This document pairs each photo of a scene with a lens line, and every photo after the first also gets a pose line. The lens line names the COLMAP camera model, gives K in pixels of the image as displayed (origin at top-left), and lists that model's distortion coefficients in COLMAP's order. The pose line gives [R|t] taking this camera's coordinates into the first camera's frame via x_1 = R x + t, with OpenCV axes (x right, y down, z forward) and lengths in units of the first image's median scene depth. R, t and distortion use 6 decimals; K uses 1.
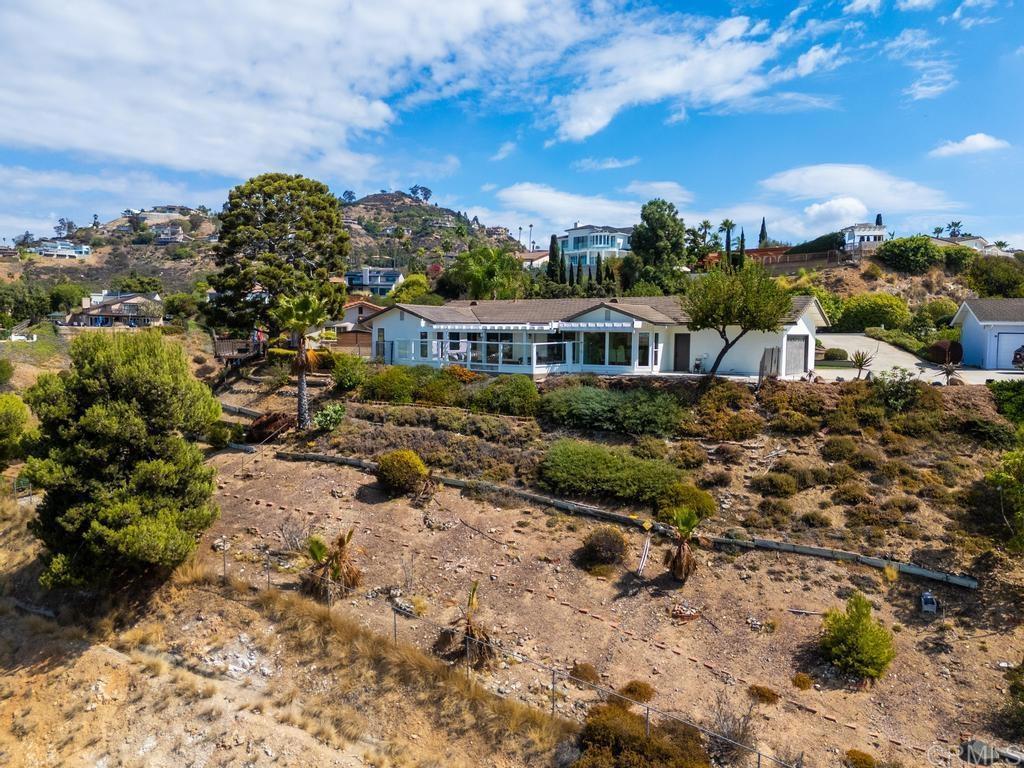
lens RADIAL K [[758.5, 0, 512.0], [0, 758.5, 384.0], [0, 0, 1]] dist [0.067429, -0.063150]
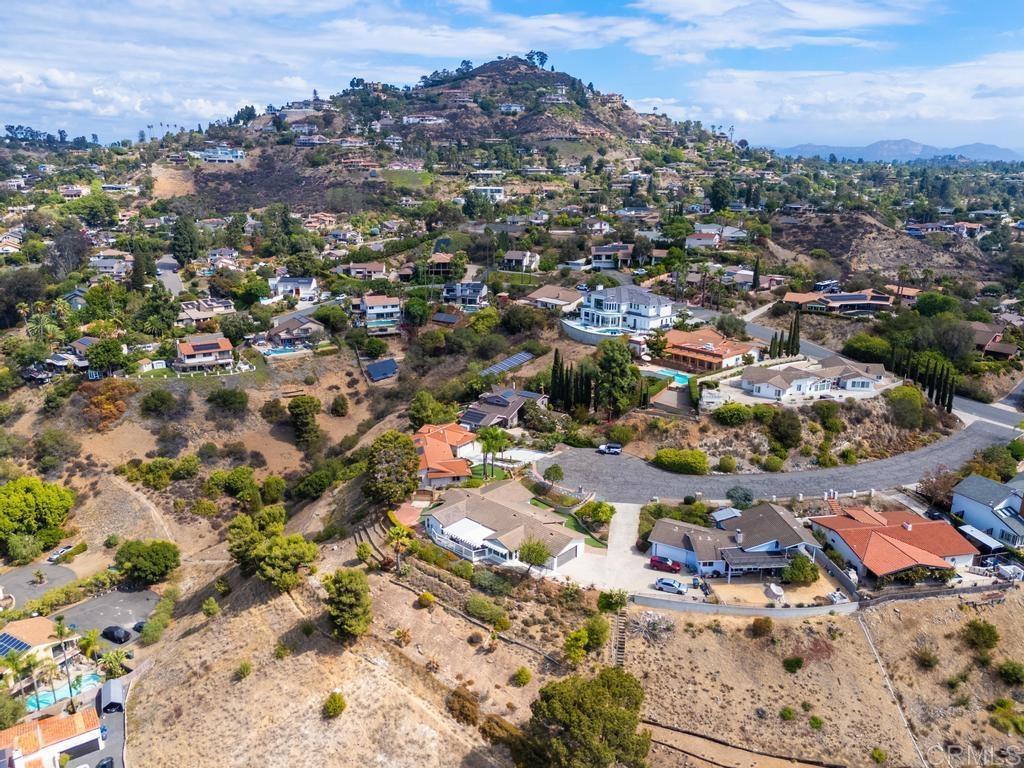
lens RADIAL K [[758.5, 0, 512.0], [0, 758.5, 384.0], [0, 0, 1]] dist [0.067429, -0.063150]
pose [[0.986856, 0.043254, -0.155705, 0.603604], [-0.008692, 0.976326, 0.216127, -1.314457], [0.161368, -0.211933, 0.963870, -1.665395]]
